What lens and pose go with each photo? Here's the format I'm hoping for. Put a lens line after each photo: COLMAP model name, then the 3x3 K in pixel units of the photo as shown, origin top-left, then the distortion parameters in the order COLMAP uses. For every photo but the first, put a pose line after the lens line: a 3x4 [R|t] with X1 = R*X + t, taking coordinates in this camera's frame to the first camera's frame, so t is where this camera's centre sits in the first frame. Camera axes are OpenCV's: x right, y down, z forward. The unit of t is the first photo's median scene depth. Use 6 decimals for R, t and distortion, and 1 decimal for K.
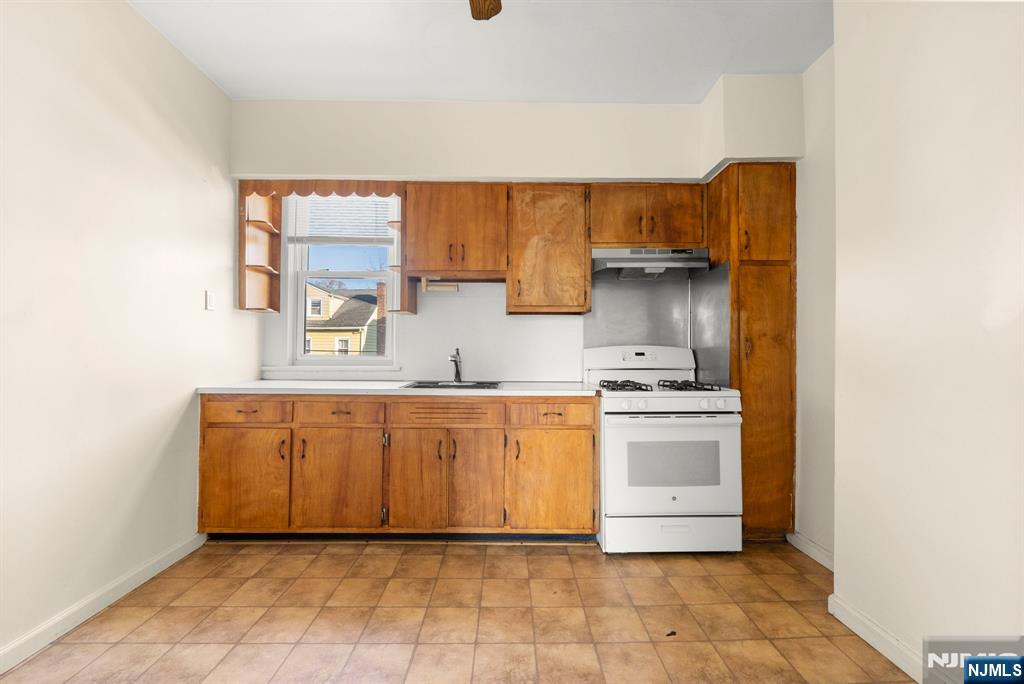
lens RADIAL K [[418.8, 0, 513.7], [0, 418.8, 344.1], [0, 0, 1]] dist [-0.000508, -0.000839]
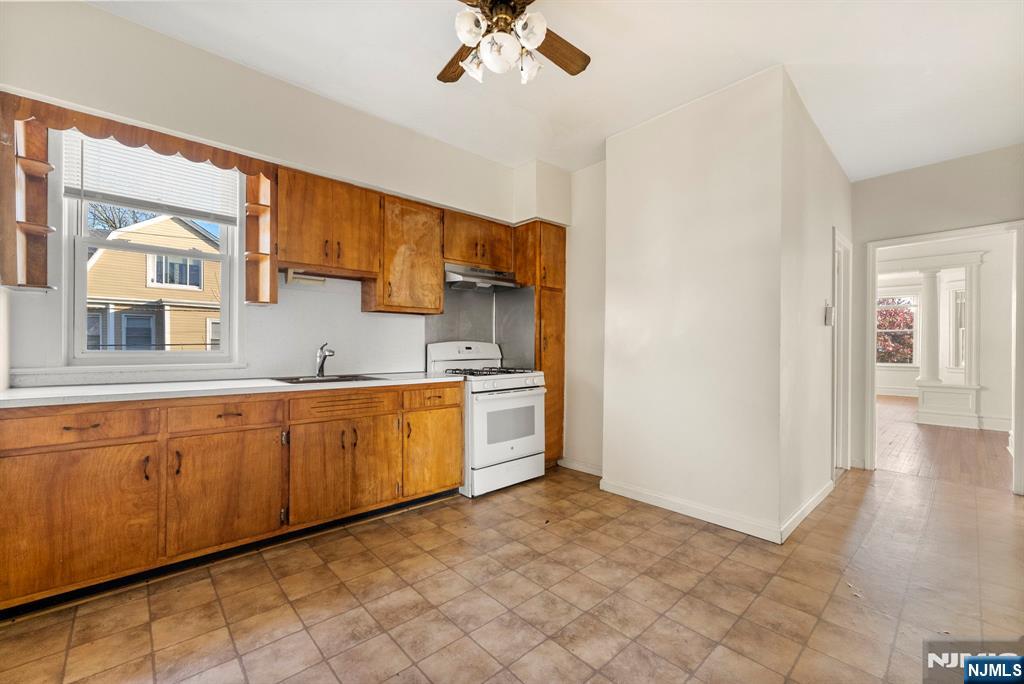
lens RADIAL K [[418.8, 0, 516.1], [0, 418.8, 347.8], [0, 0, 1]] dist [-0.000508, -0.000839]
pose [[0.741882, -0.003743, 0.670520, -0.554047], [-0.012446, 0.999735, 0.019351, -0.004983], [-0.670415, -0.022701, 0.741639, -0.069729]]
